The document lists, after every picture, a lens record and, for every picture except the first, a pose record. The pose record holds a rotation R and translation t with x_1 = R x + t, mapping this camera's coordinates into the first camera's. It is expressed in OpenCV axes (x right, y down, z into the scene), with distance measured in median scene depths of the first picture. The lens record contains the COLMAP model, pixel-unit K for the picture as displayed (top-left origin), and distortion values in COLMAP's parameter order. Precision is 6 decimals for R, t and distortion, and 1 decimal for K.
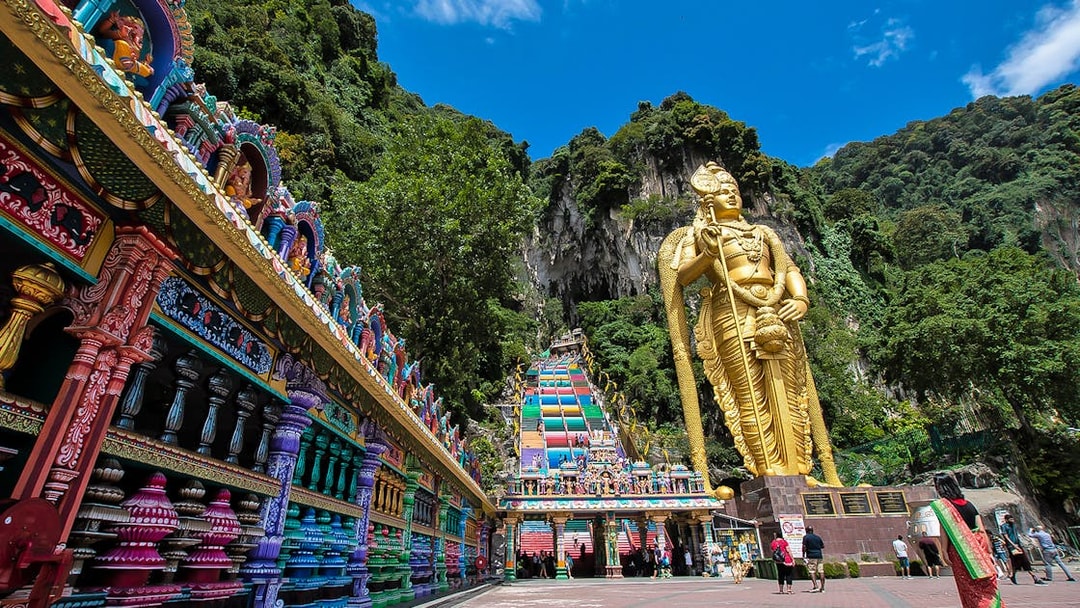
lens RADIAL K [[484.7, 0, 540.0], [0, 484.7, 304.0], [0, 0, 1]] dist [-0.026133, 0.000595]
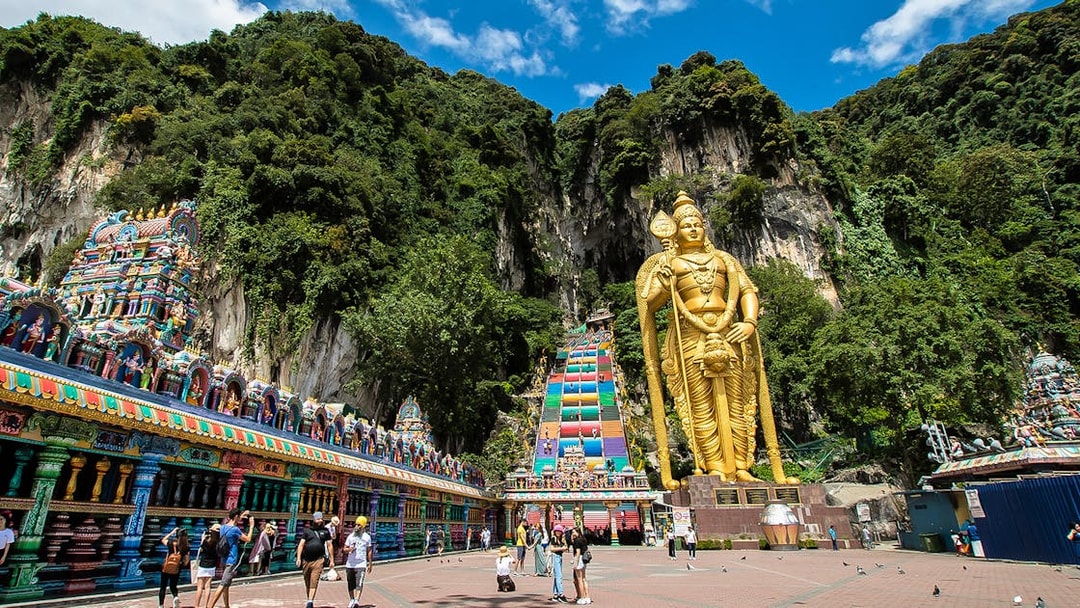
lens RADIAL K [[499.6, 0, 490.8], [0, 499.6, 300.5], [0, 0, 1]] dist [-0.027072, 0.001415]
pose [[0.979647, -0.070412, -0.187974, 0.051172], [0.082603, 0.994904, 0.057819, -0.063176], [0.182945, -0.072169, 0.980471, -0.106777]]
